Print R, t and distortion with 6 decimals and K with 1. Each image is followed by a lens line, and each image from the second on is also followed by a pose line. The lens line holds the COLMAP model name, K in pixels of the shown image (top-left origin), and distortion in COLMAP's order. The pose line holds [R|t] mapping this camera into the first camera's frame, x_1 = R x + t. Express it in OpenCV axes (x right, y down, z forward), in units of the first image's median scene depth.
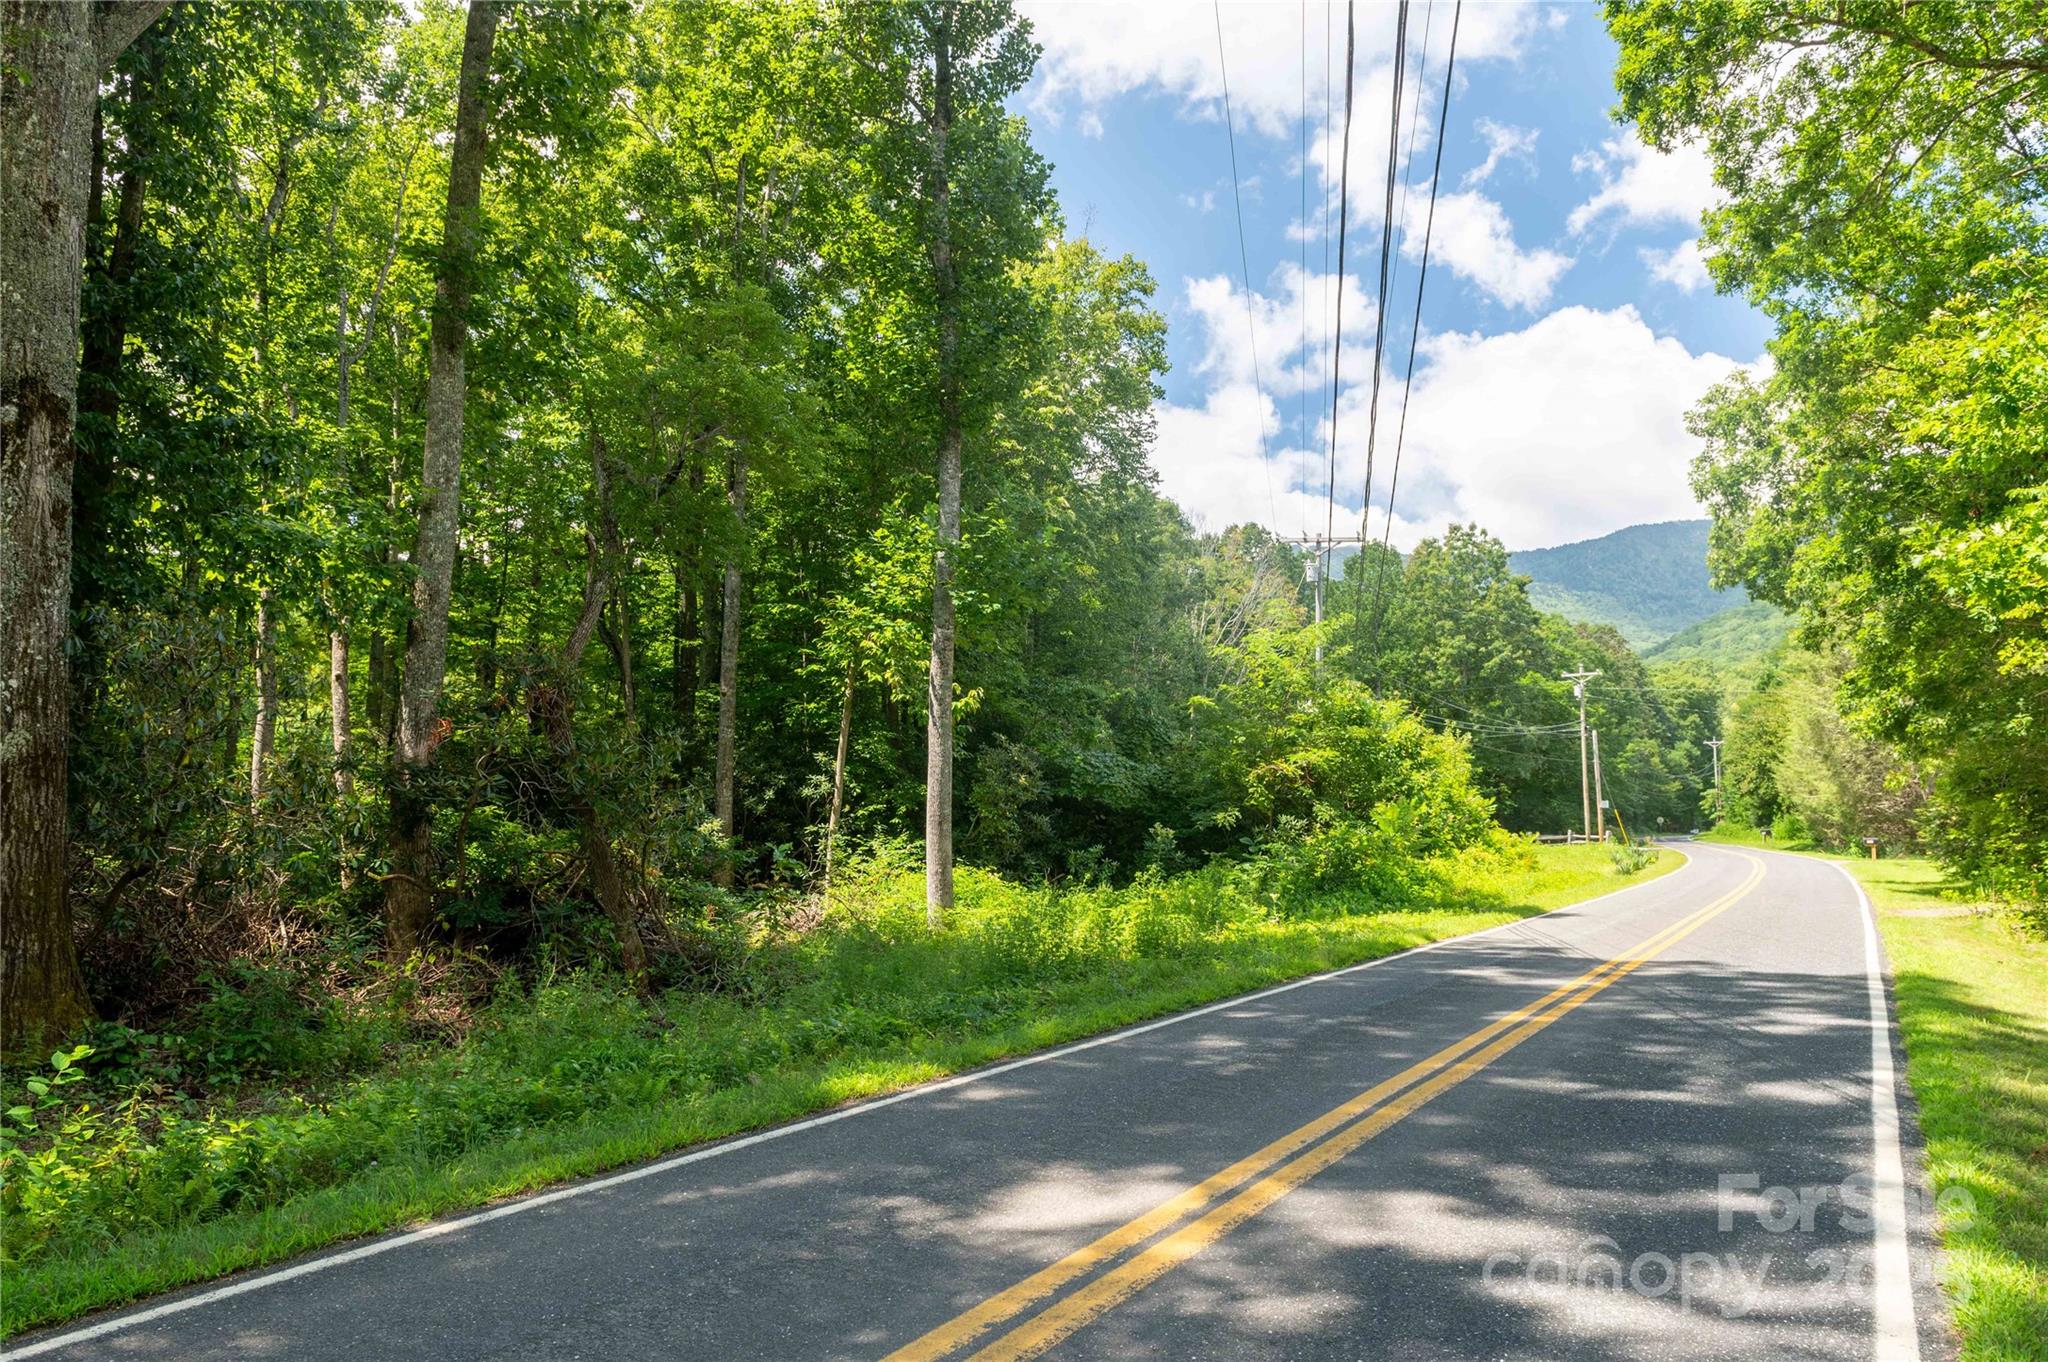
lens RADIAL K [[1375.9, 0, 1024.3], [0, 1375.9, 688.1], [0, 0, 1]] dist [0.003742, -0.003477]
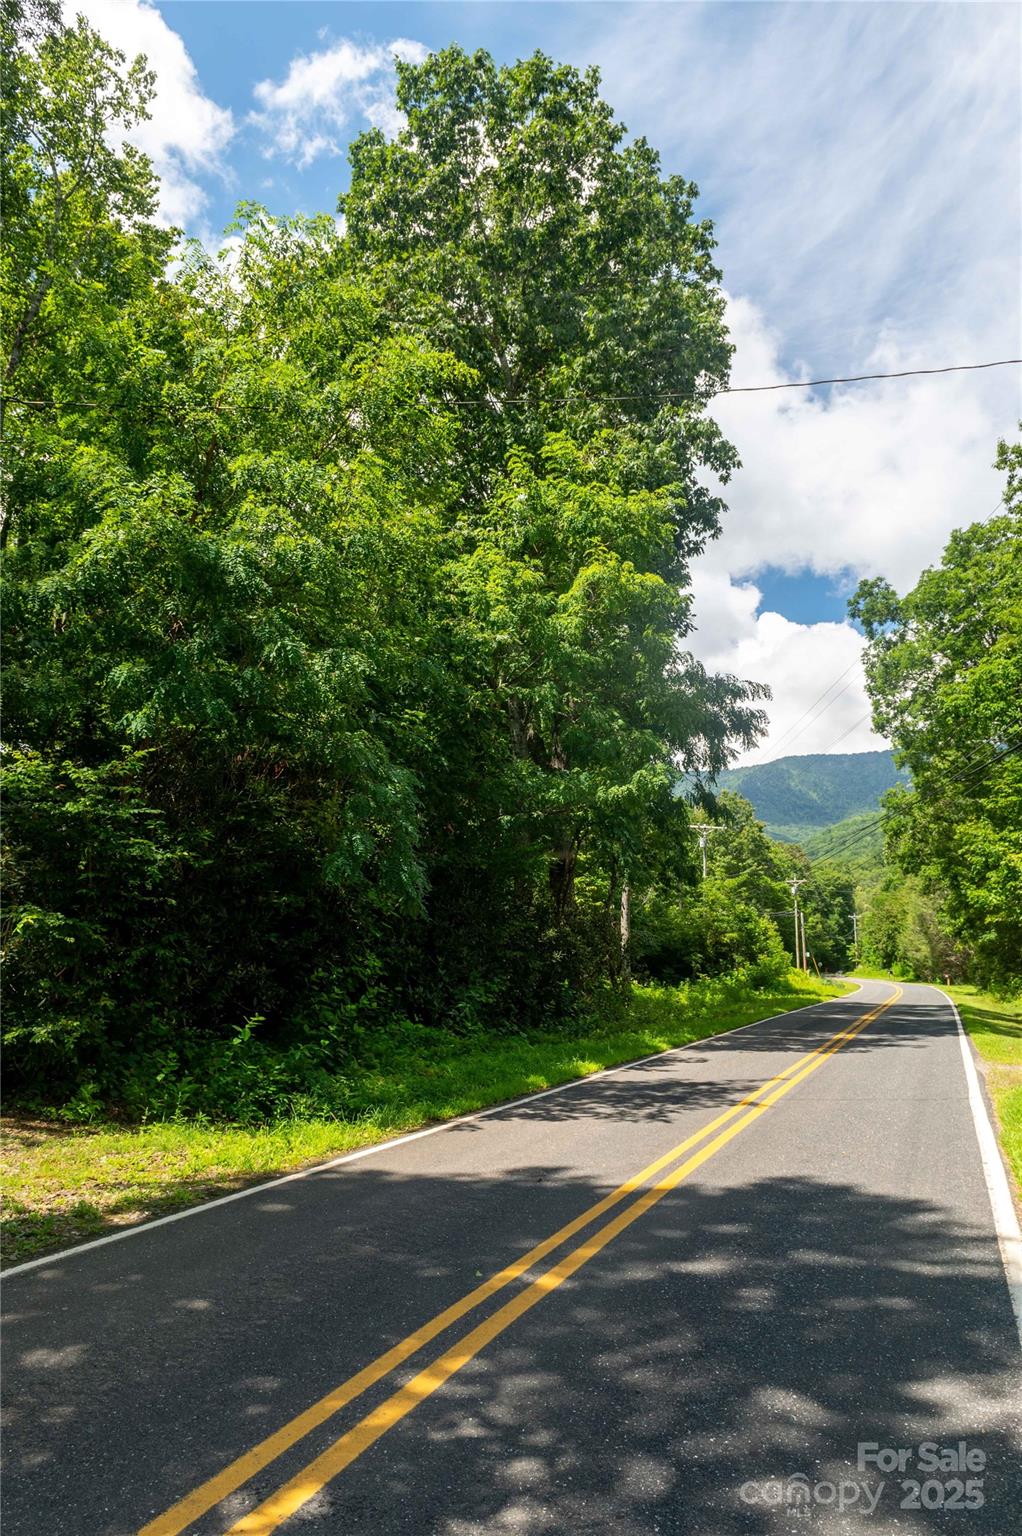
lens RADIAL K [[1024.8, 0, 510.7], [0, 1024.8, 764.6], [0, 0, 1]] dist [0.003146, 0.000420]
pose [[0.987257, 0.045493, 0.152494, -0.175640], [-0.031514, 0.995180, -0.092863, -0.025603], [-0.155984, 0.086874, 0.983932, -0.275069]]
